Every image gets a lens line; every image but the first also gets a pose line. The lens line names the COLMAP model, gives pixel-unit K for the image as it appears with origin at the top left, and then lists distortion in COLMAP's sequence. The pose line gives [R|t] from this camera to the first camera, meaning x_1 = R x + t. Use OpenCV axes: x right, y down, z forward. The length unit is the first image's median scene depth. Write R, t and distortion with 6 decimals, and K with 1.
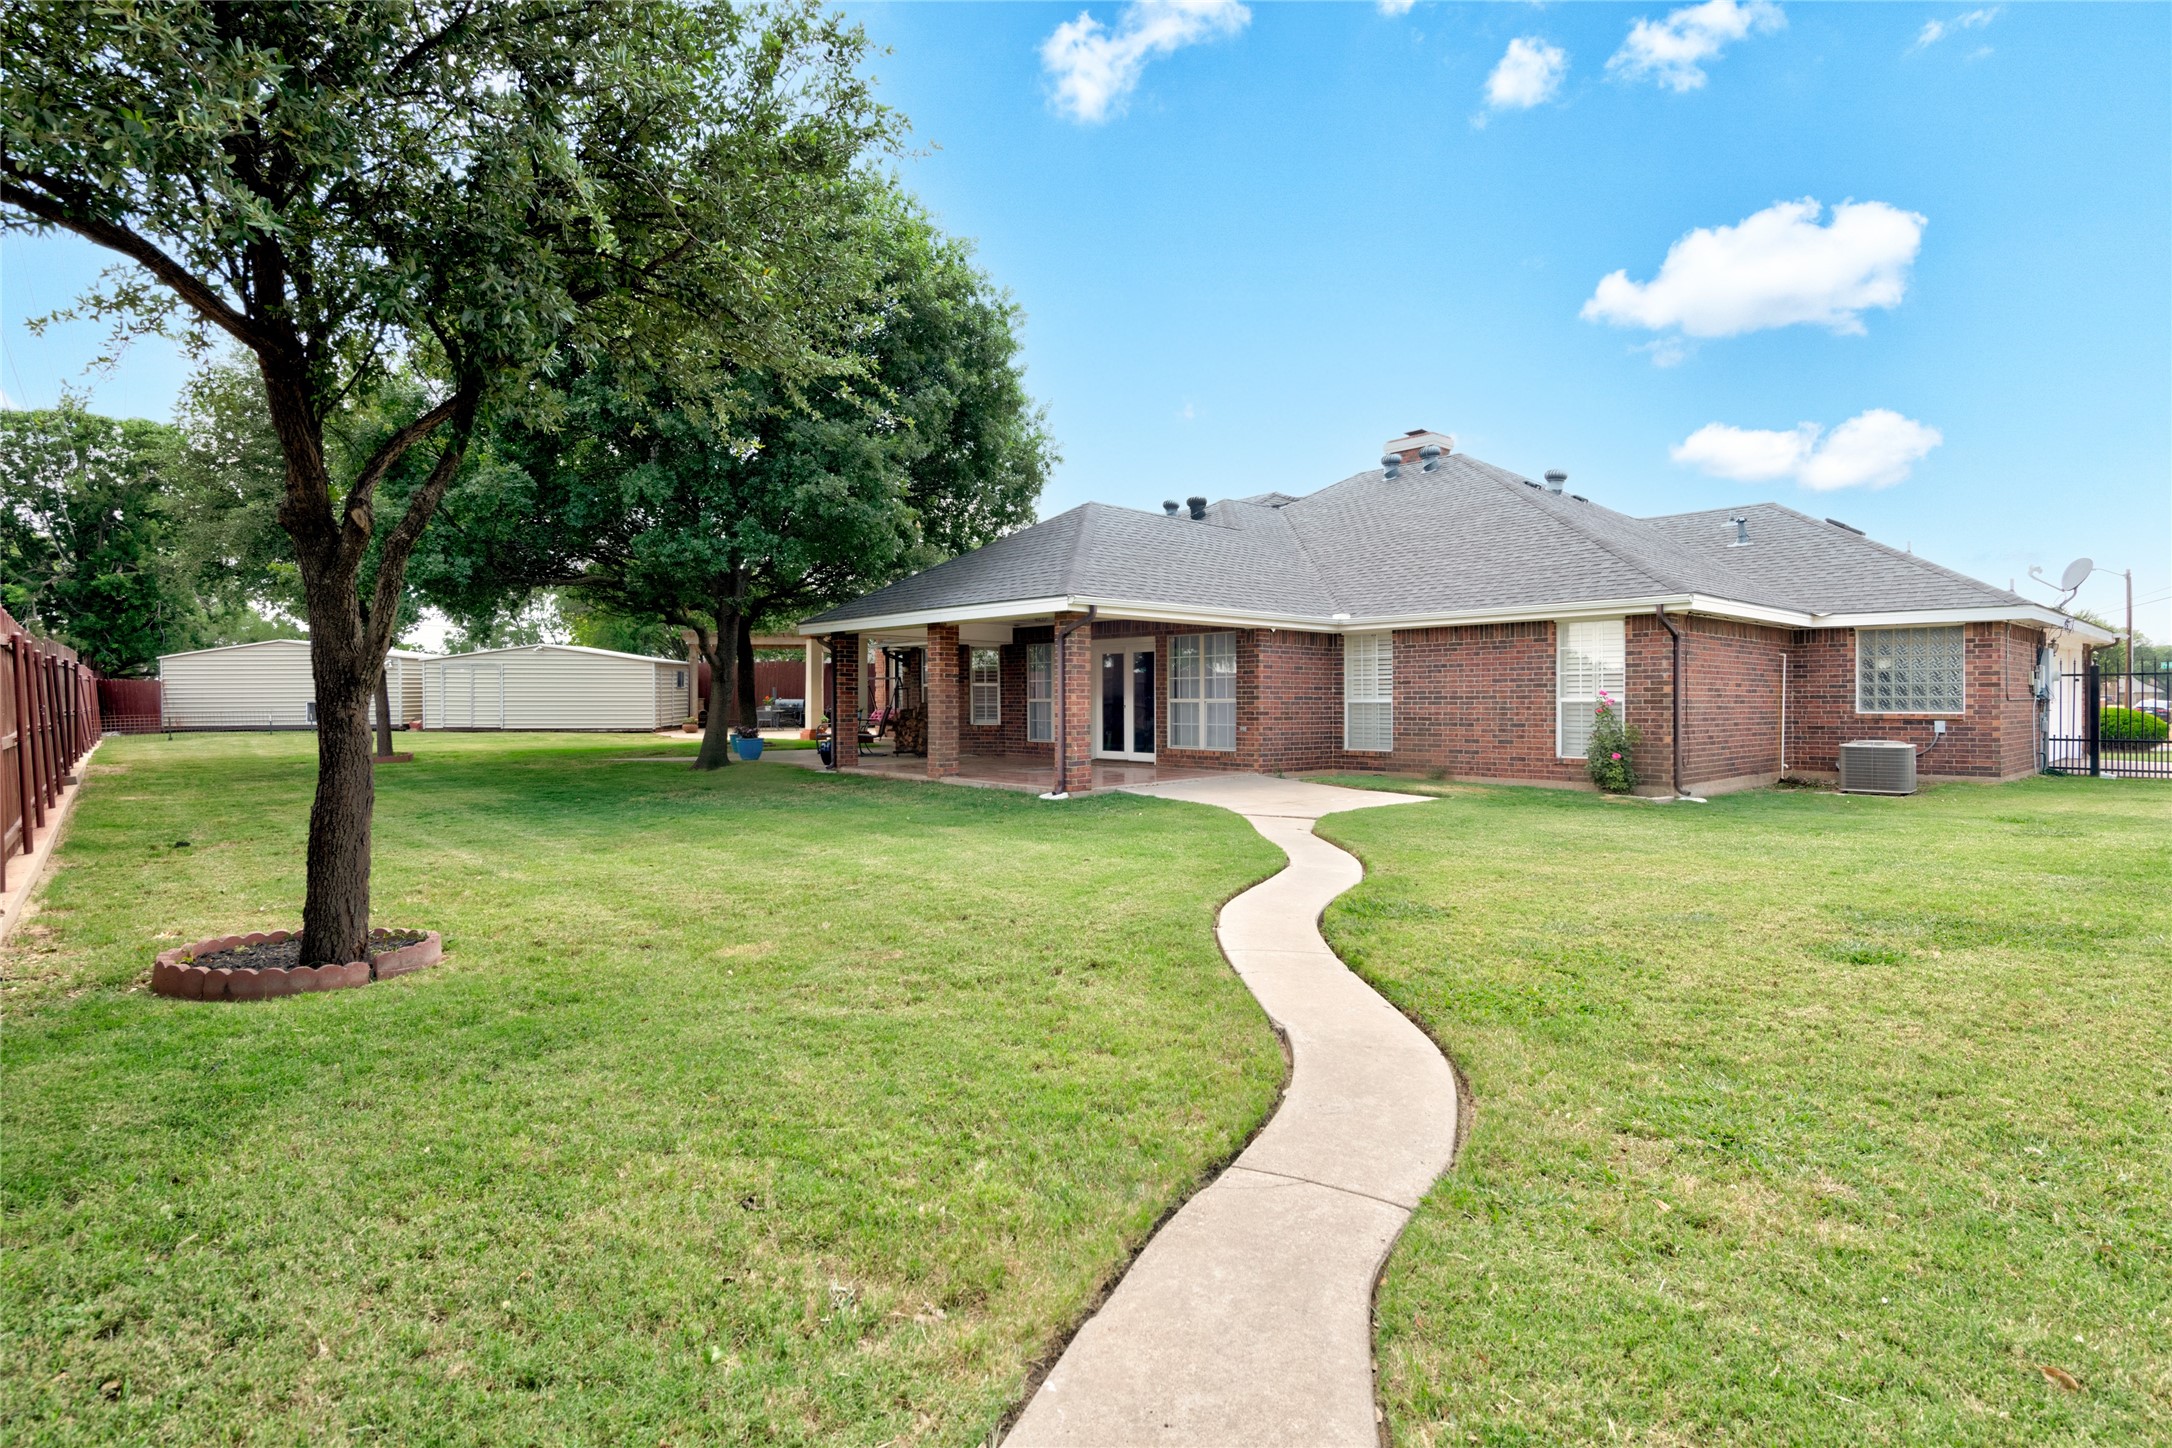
lens RADIAL K [[1127.6, 0, 1087.5], [0, 1127.6, 719.4], [0, 0, 1]] dist [-0.000618, 0.000122]
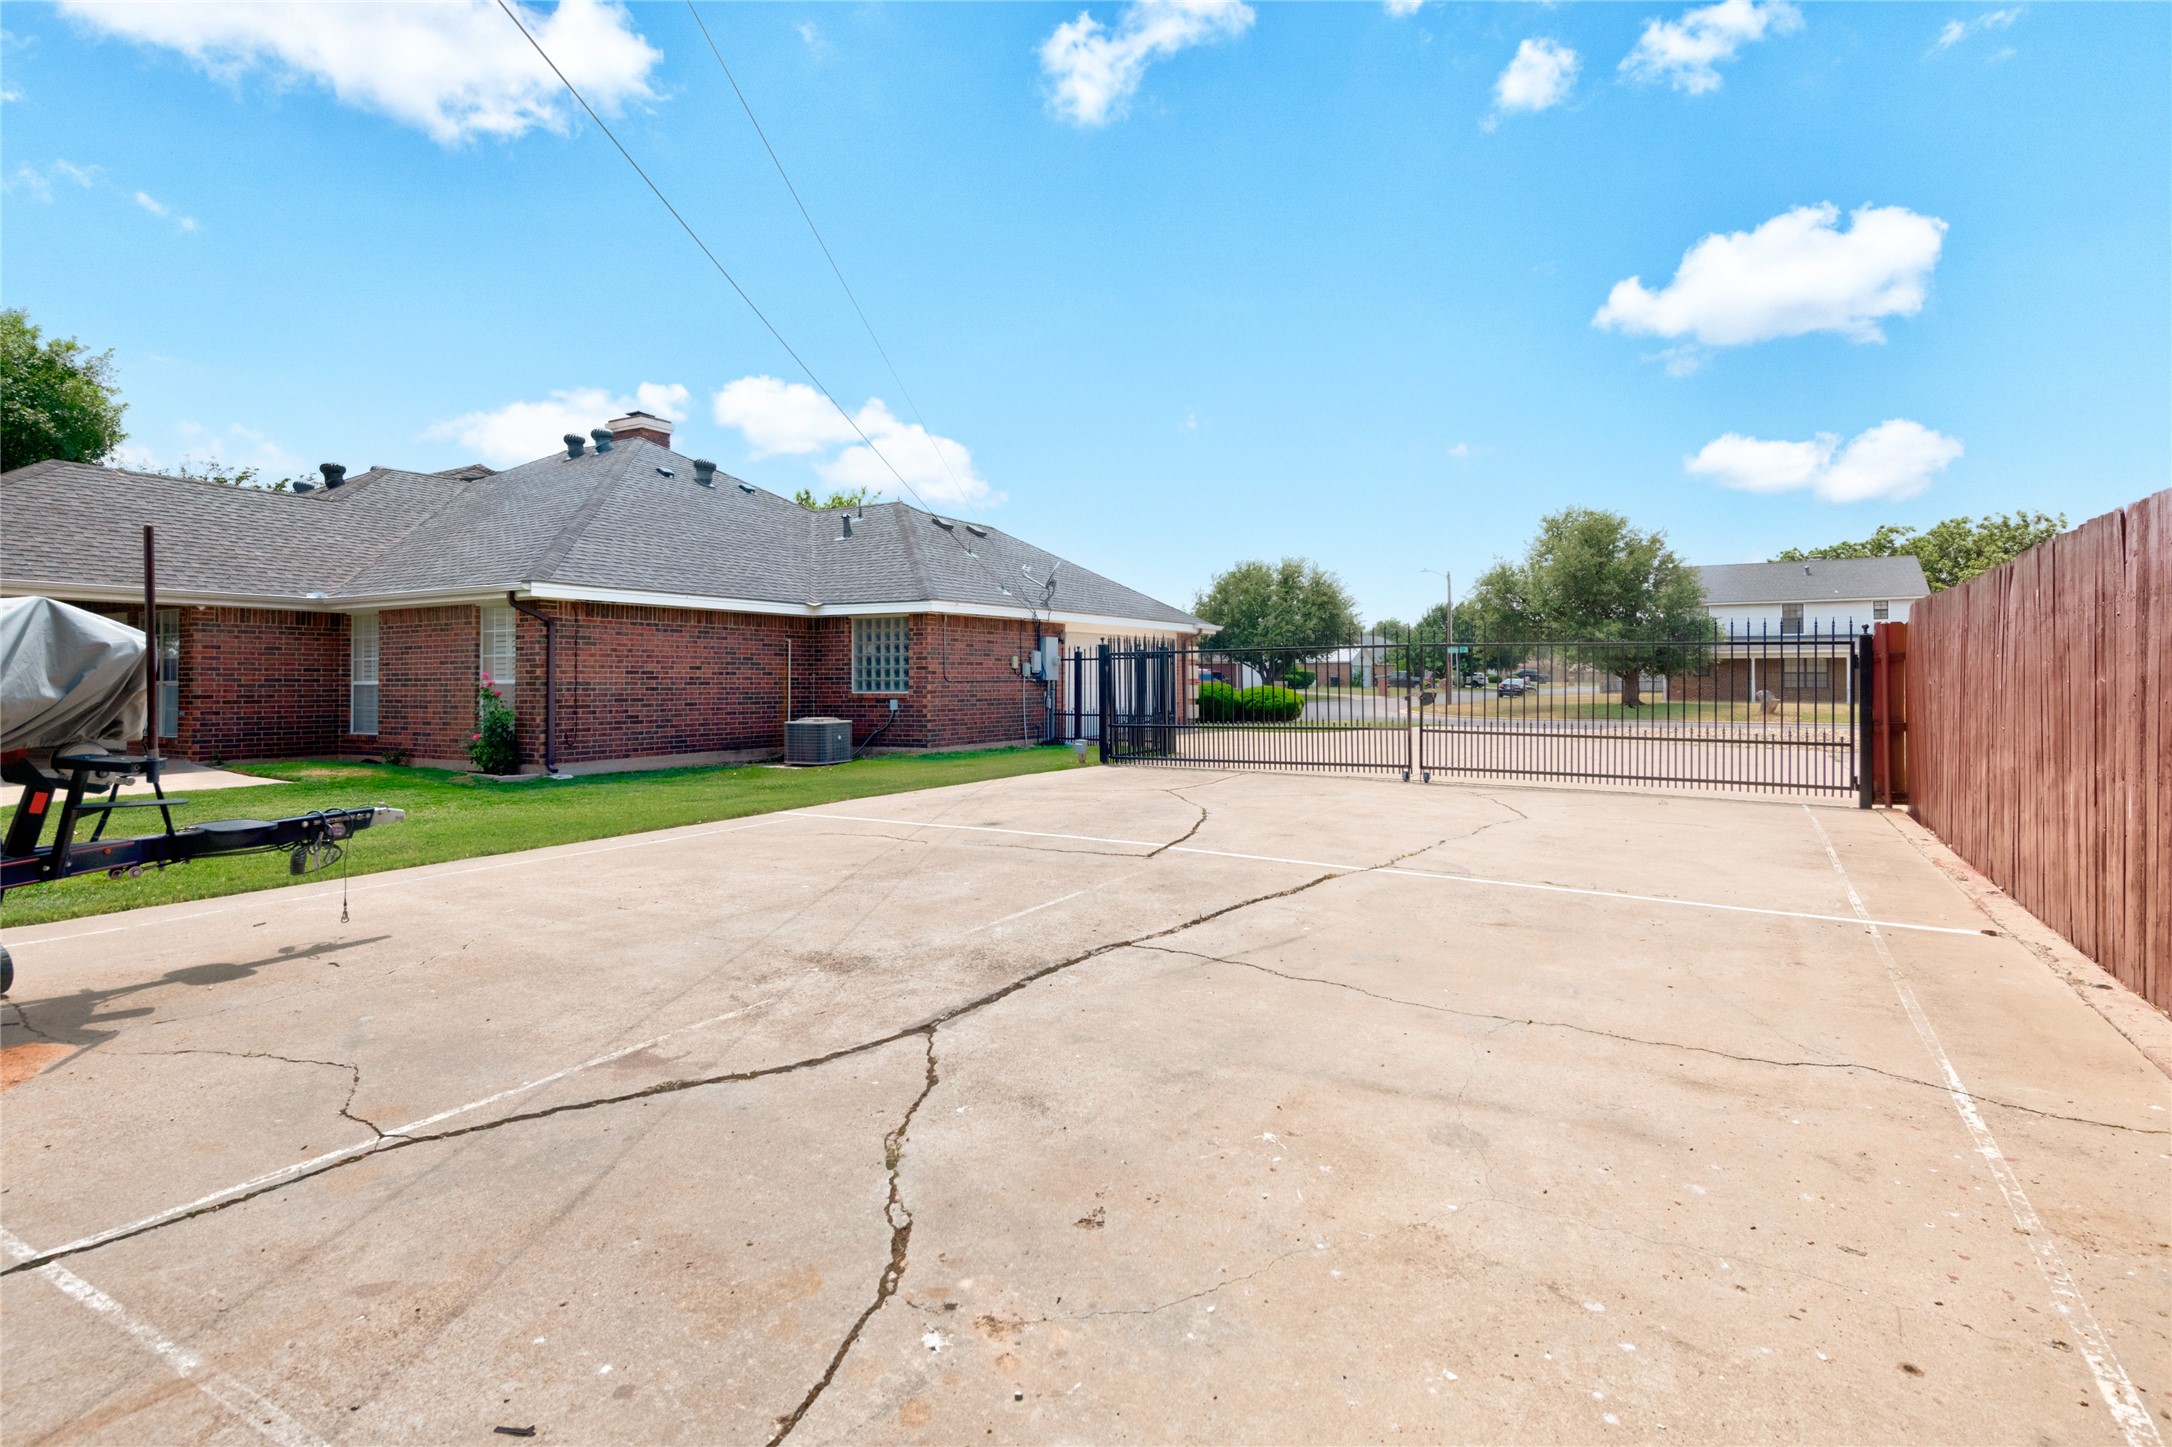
lens RADIAL K [[1127.6, 0, 1086.3], [0, 1127.6, 710.9], [0, 0, 1]] dist [-0.000618, 0.000122]
pose [[0.931174, -0.011287, 0.364400, 0.497915], [0.007702, 0.999907, 0.011289, 0.001415], [-0.364493, -0.007706, 0.931174, -0.136042]]
